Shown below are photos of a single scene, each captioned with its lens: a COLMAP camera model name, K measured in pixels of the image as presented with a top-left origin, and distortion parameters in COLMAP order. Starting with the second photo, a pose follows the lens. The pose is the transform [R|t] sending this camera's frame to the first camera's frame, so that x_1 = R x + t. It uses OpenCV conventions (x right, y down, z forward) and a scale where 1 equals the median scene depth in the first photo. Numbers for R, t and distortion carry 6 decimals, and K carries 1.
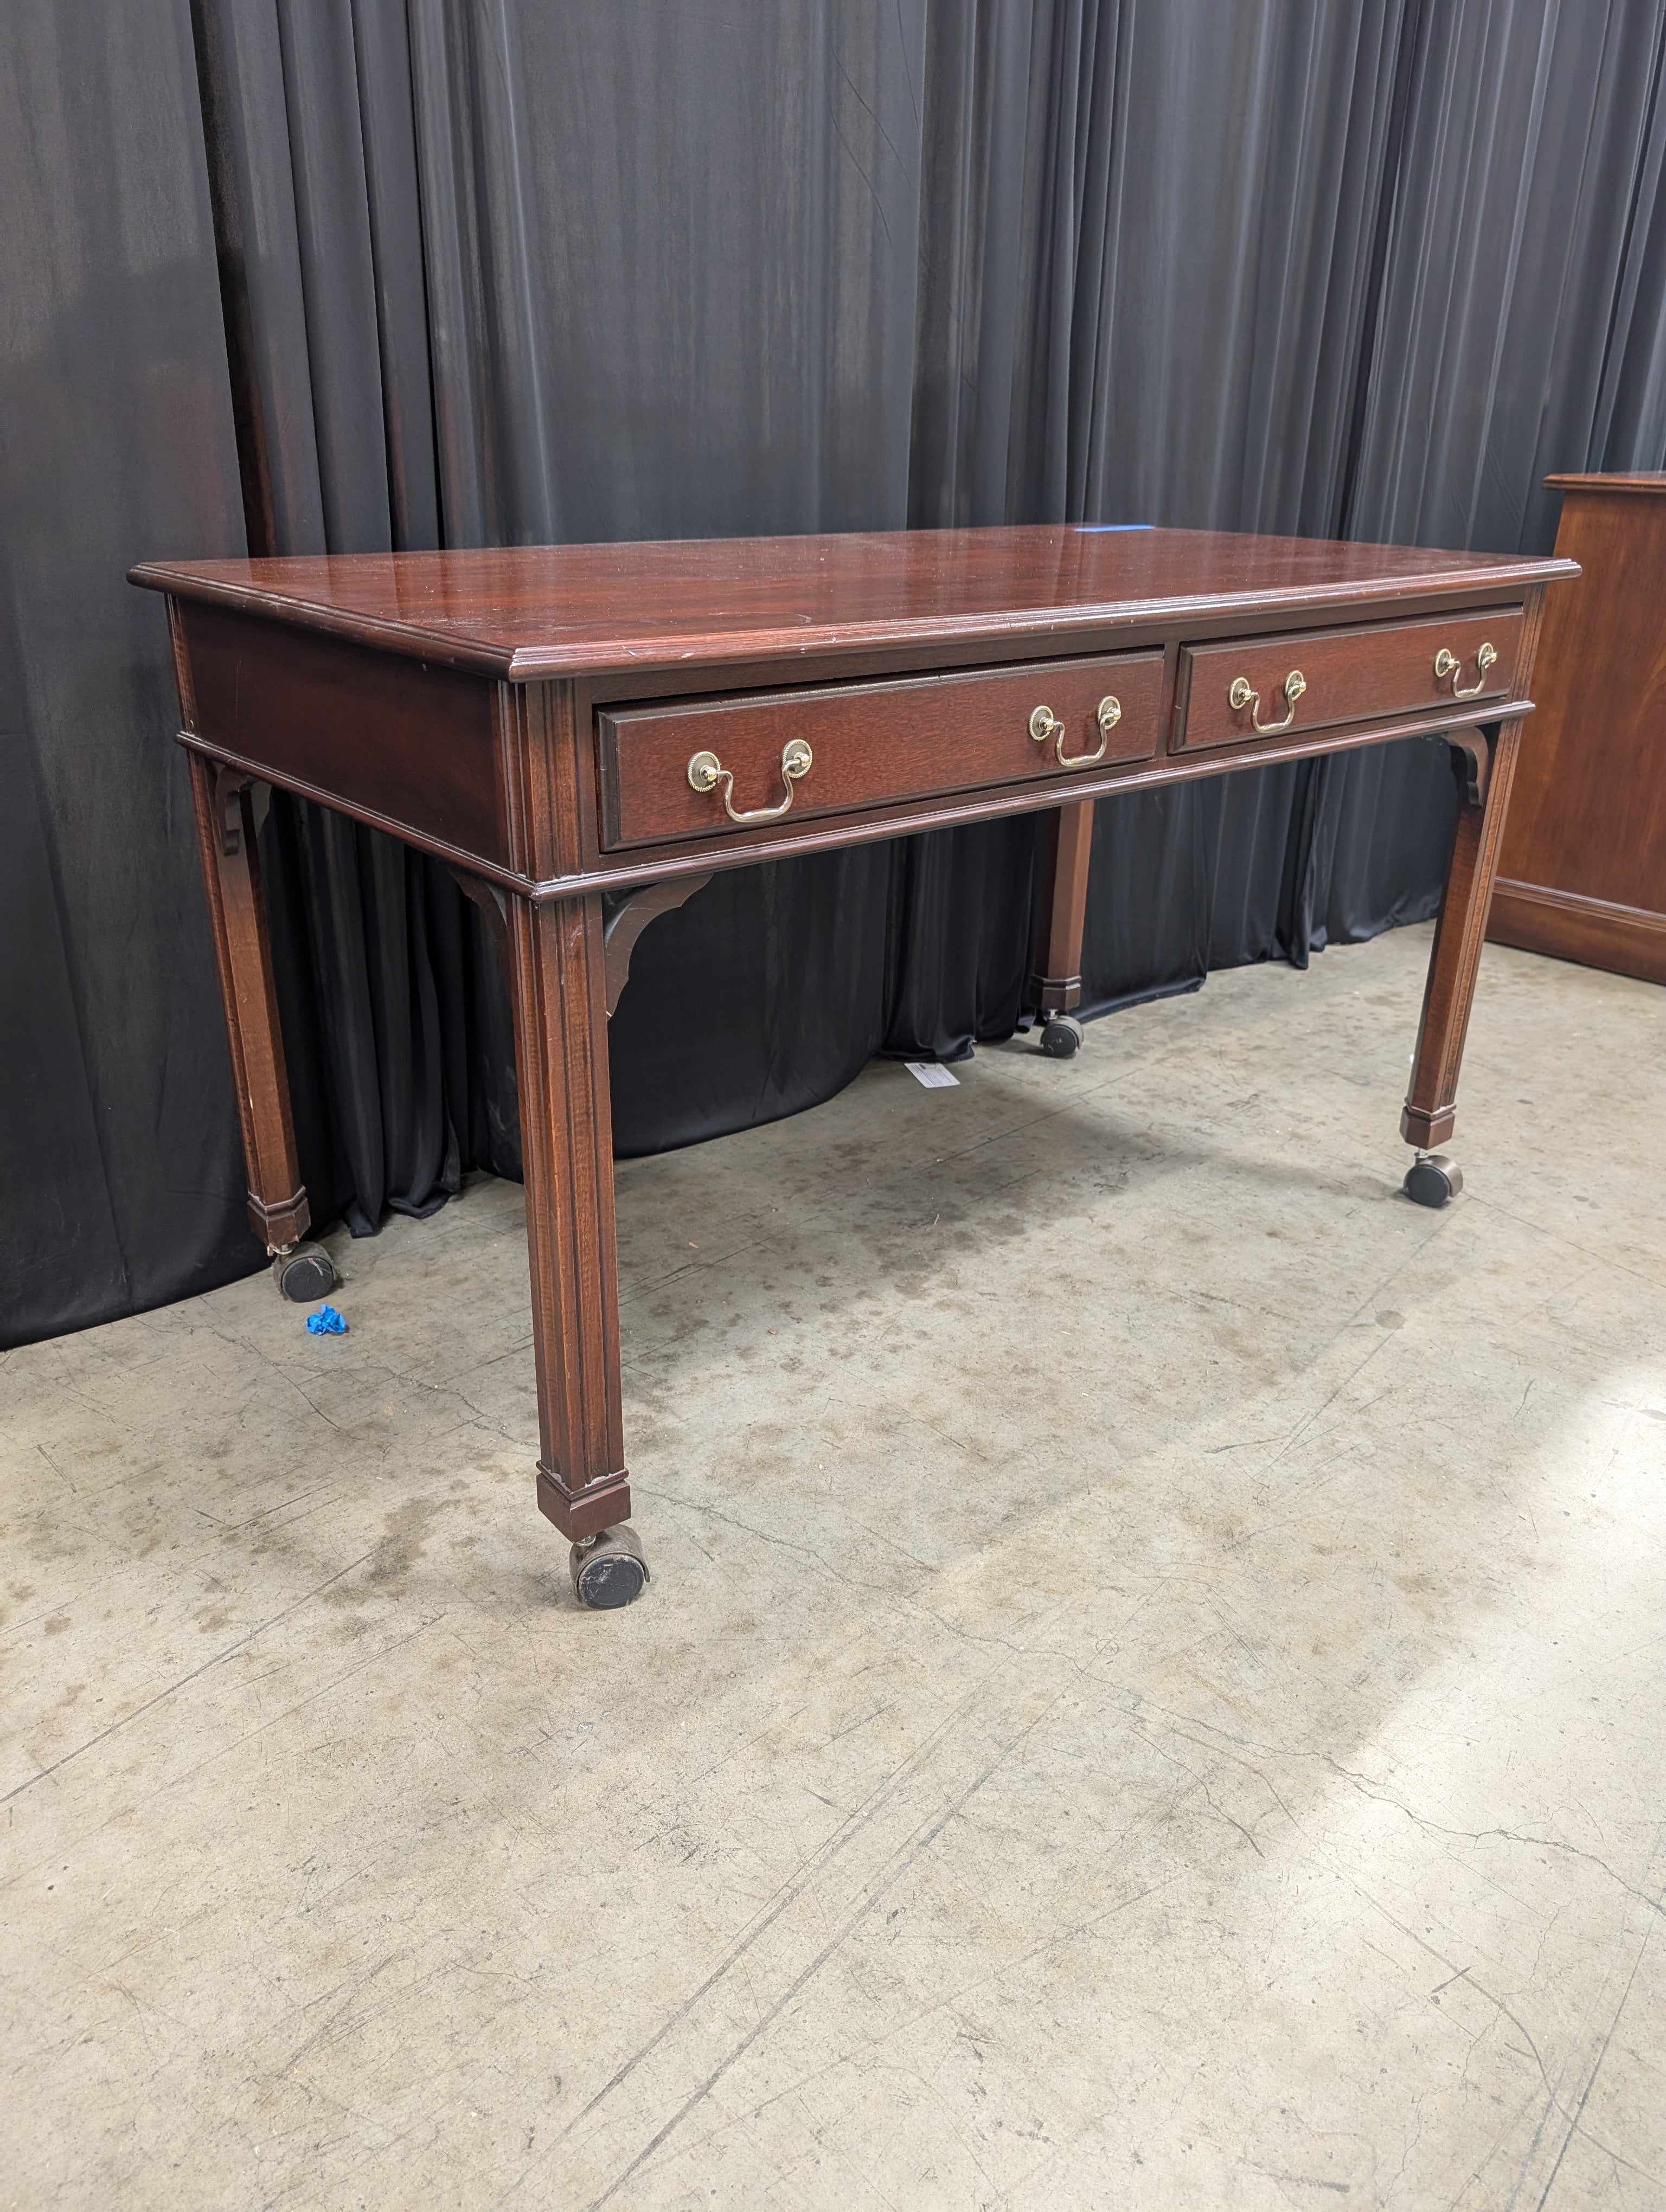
lens RADIAL K [[1607.2, 0, 832.2], [0, 1607.2, 1100.9], [0, 0, 1]] dist [0.011893, -0.012448]
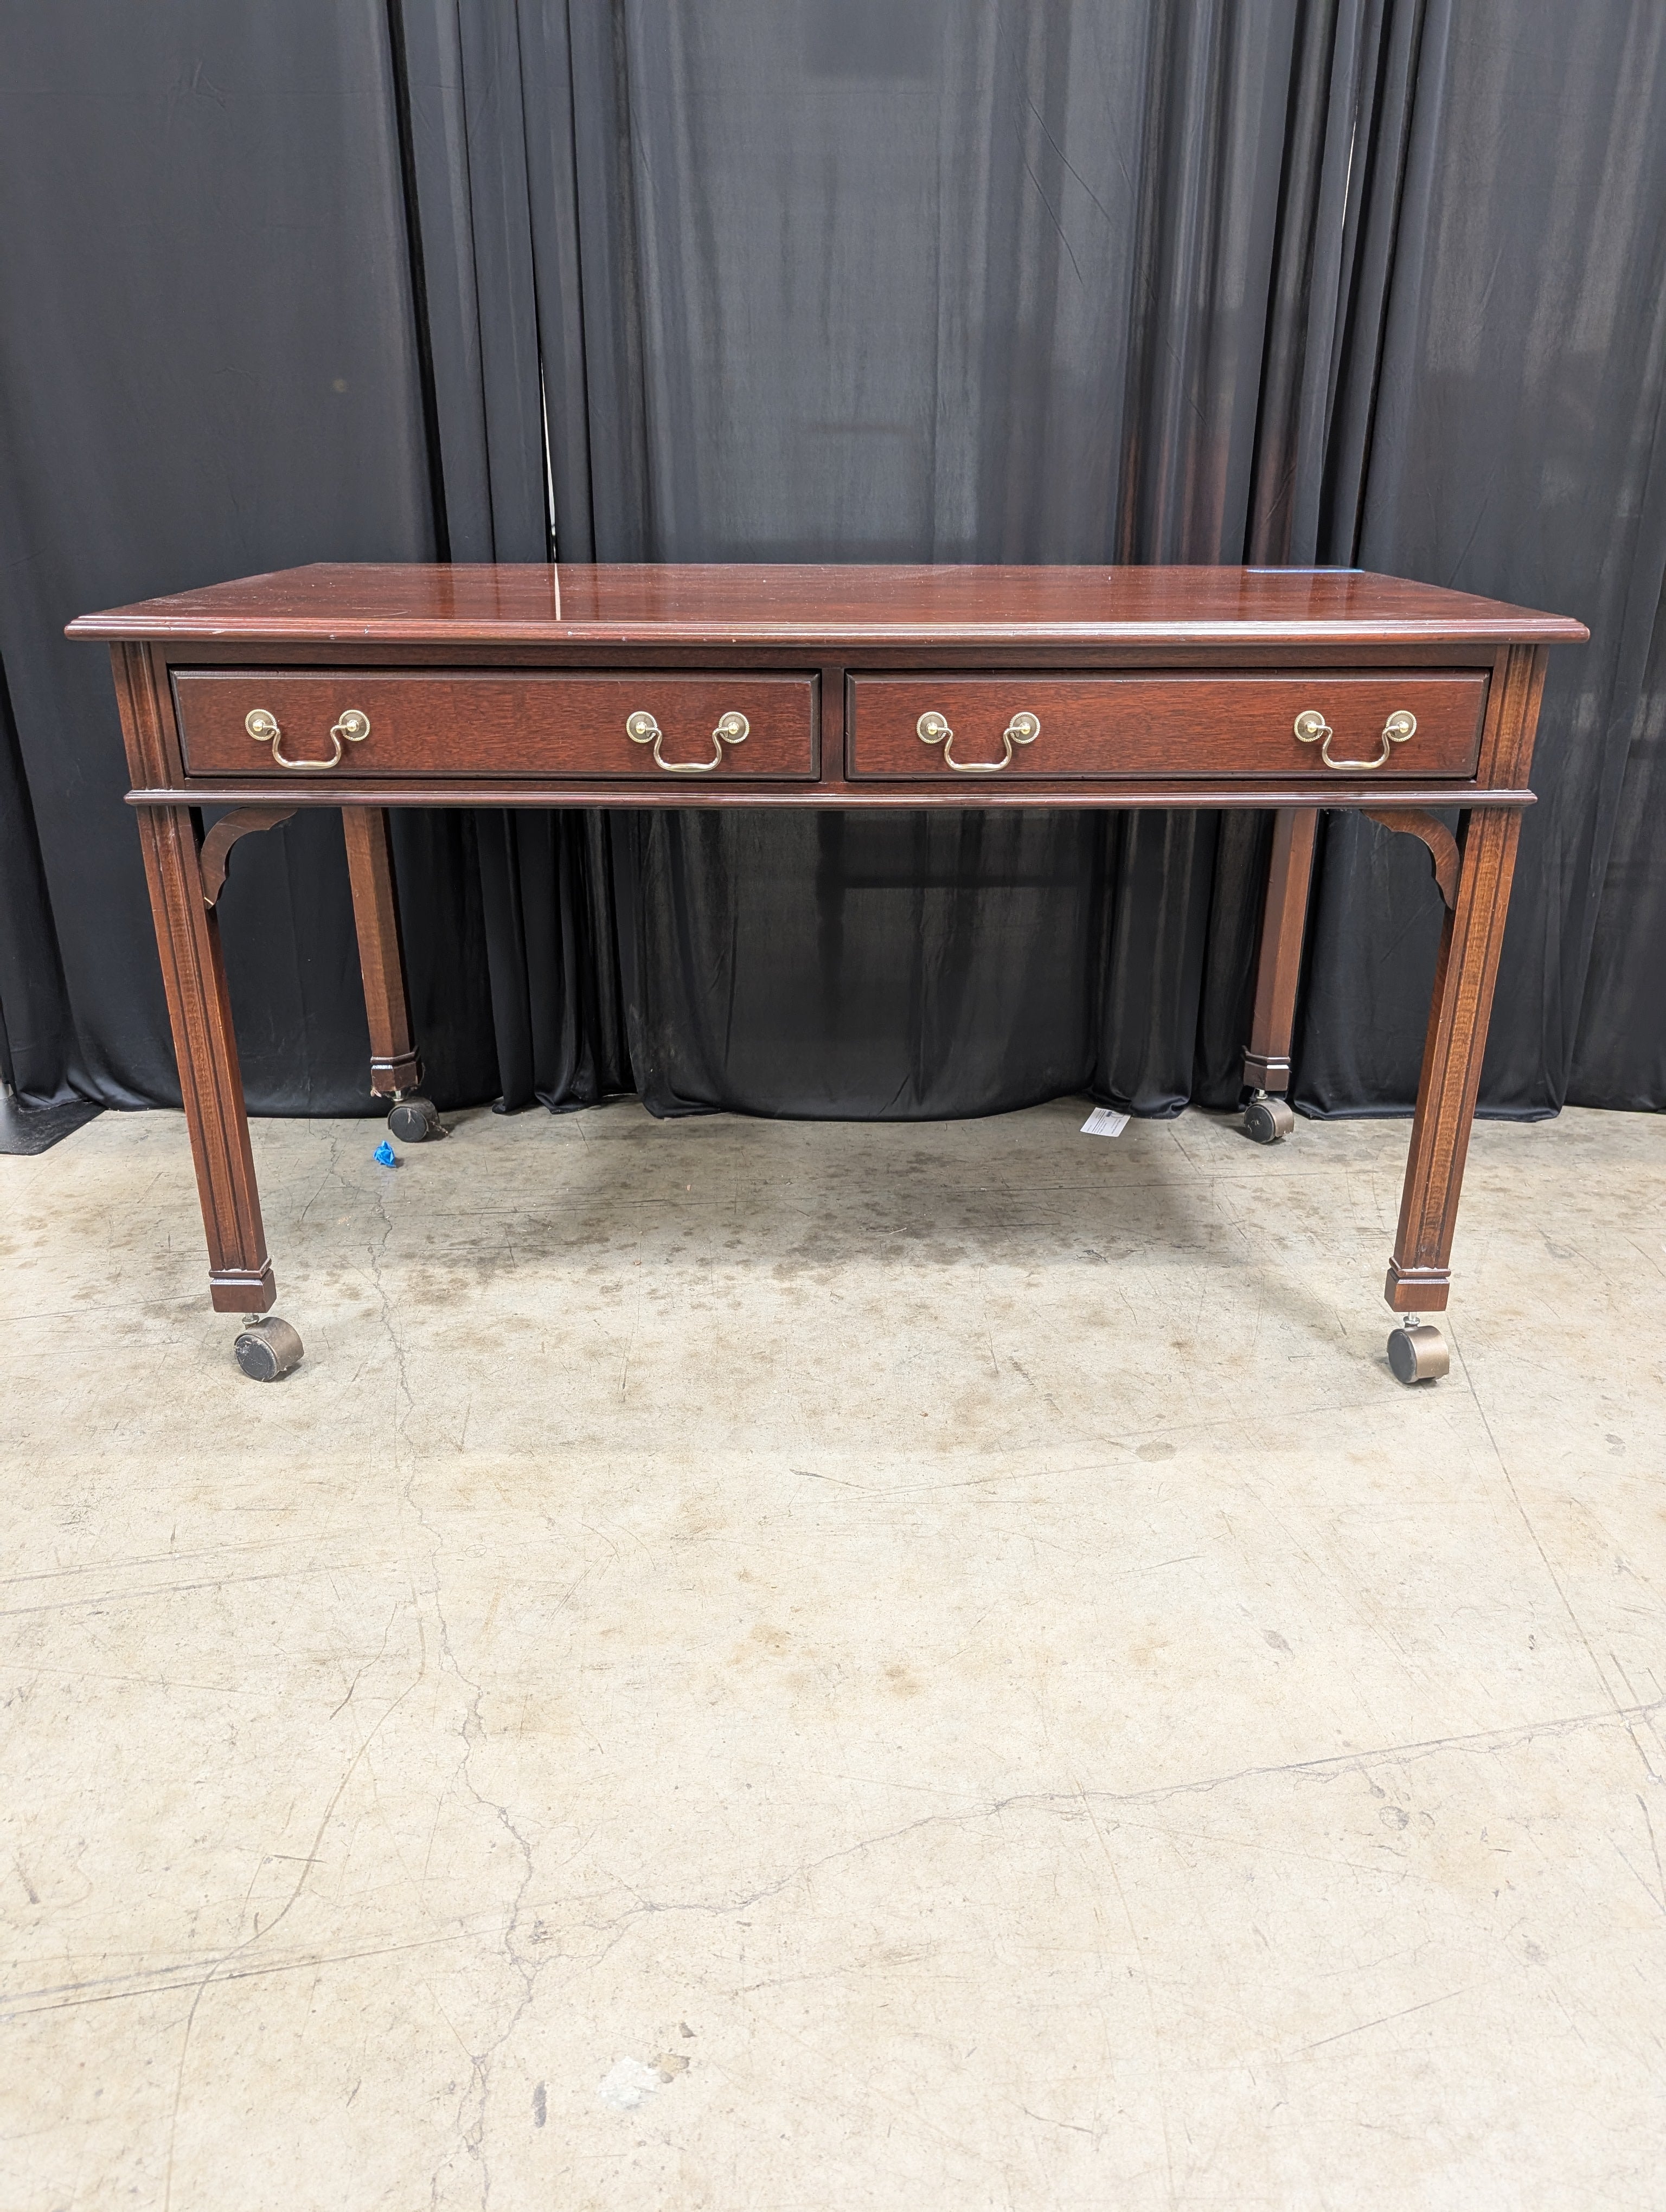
lens RADIAL K [[1607.2, 0, 832.2], [0, 1607.2, 1100.9], [0, 0, 1]] dist [0.011893, -0.012448]
pose [[0.780171, 0.224607, -0.583853, 0.665822], [-0.239330, 0.969482, 0.053154, -0.055202], [0.577974, 0.098265, 0.810117, 0.152268]]
